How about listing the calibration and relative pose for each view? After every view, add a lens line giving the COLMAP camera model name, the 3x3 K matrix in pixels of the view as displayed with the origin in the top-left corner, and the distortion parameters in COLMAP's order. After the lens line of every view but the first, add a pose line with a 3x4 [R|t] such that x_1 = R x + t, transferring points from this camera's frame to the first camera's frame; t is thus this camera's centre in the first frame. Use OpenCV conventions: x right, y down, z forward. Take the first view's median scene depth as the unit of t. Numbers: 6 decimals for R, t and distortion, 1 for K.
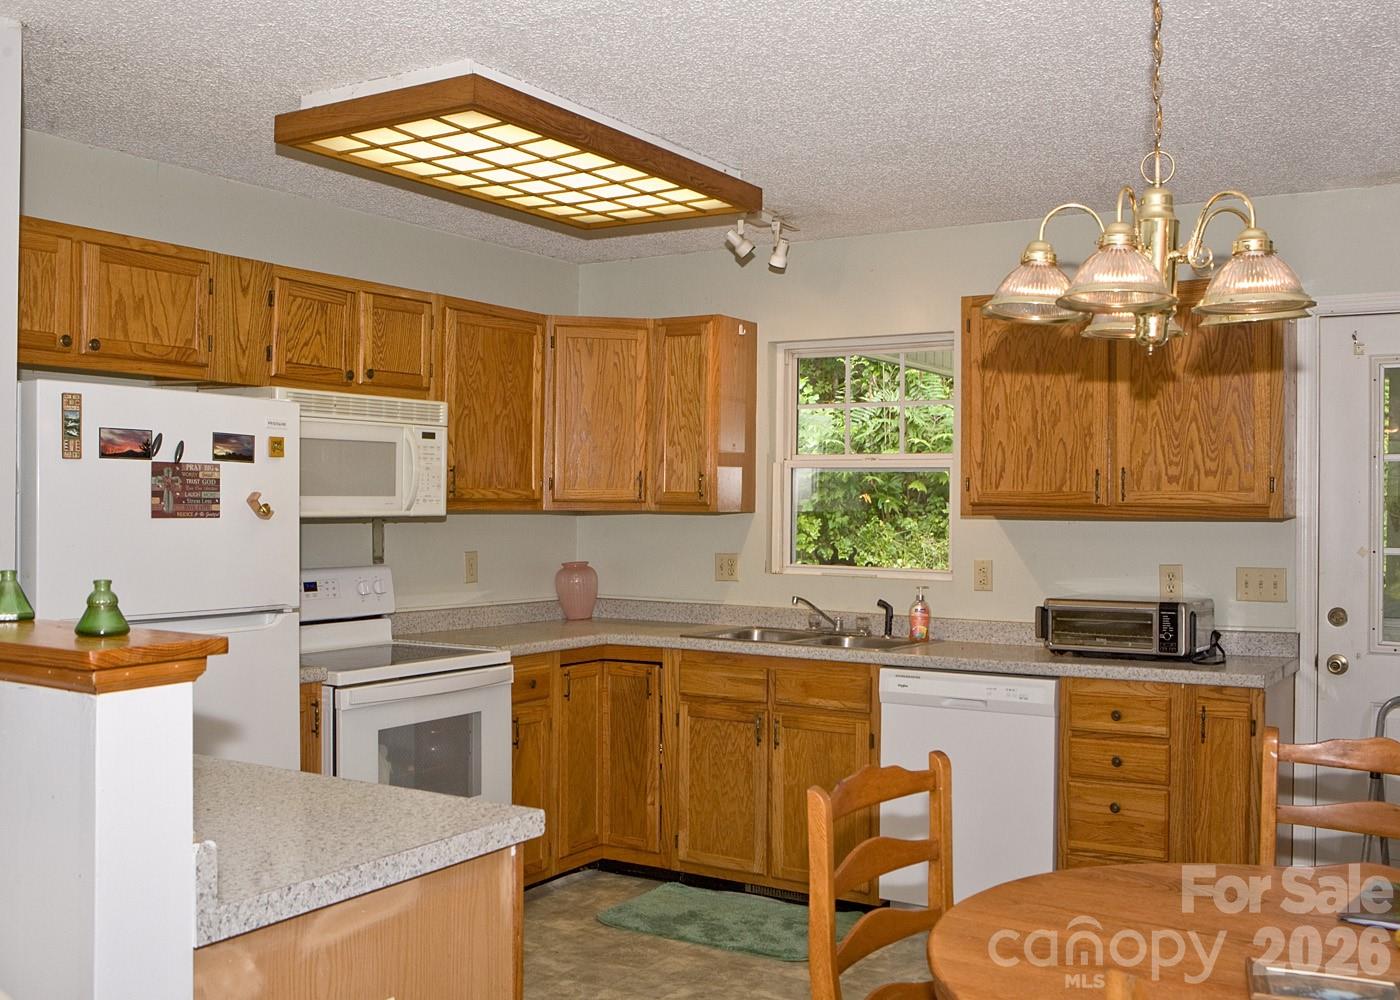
lens RADIAL K [[1392.0, 0, 700.0], [0, 1392.0, 500.0], [0, 0, 1]] dist [-0.050707, 0.004650]
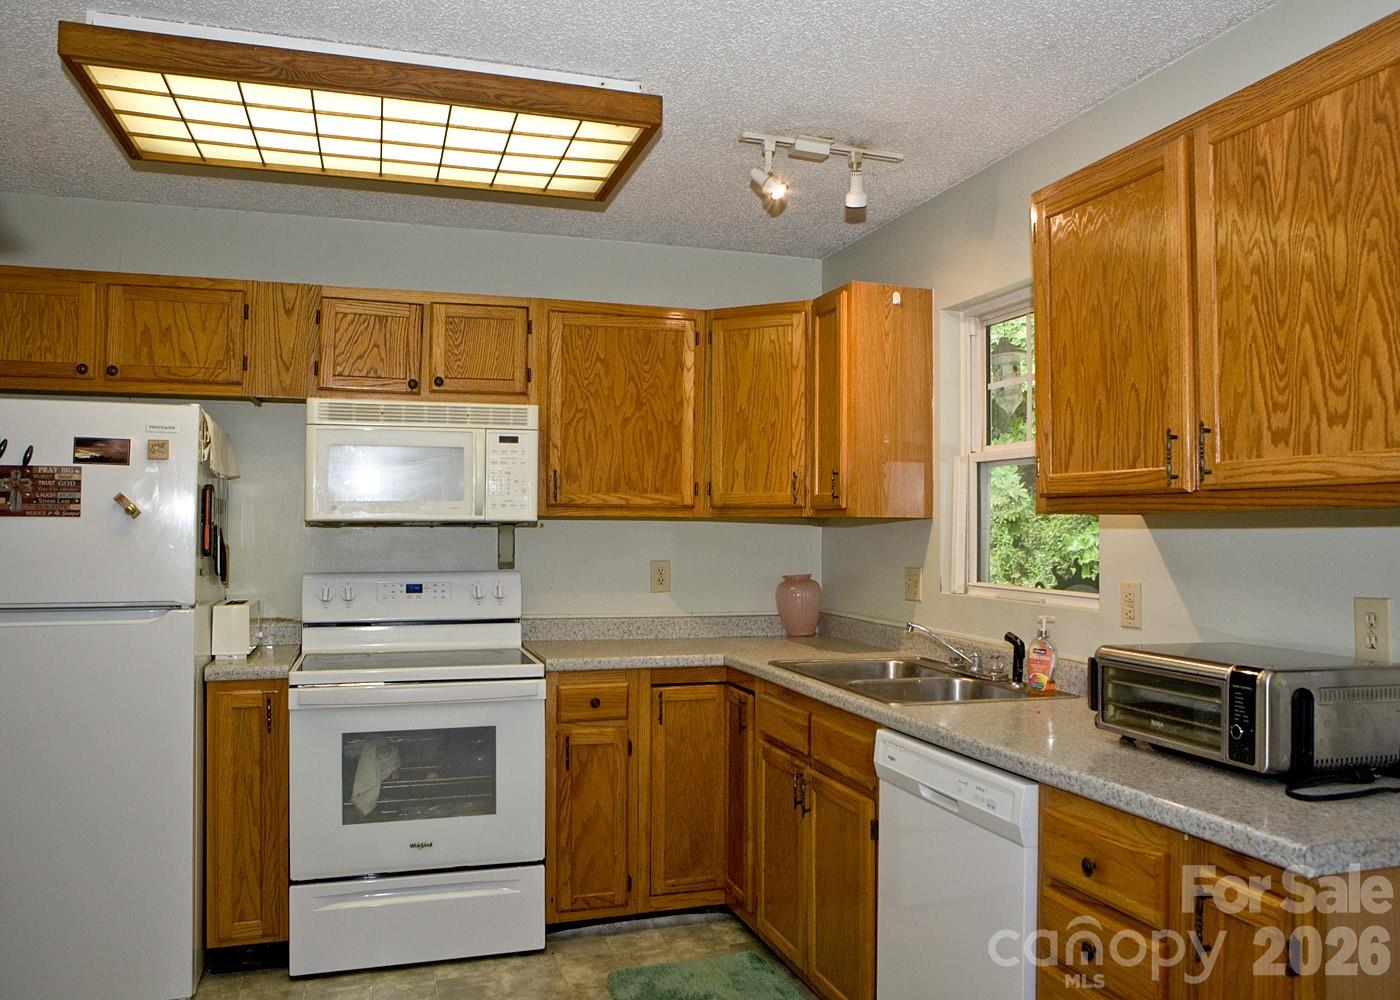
lens RADIAL K [[1071.5, 0, 700.0], [0, 1071.5, 500.0], [0, 0, 1]] dist [-0.091476, 0.062282]
pose [[0.768723, -0.021599, -0.639217, 0.422953], [0.004984, 0.999602, -0.027783, 0.019499], [0.639562, 0.018172, 0.768524, 0.539968]]
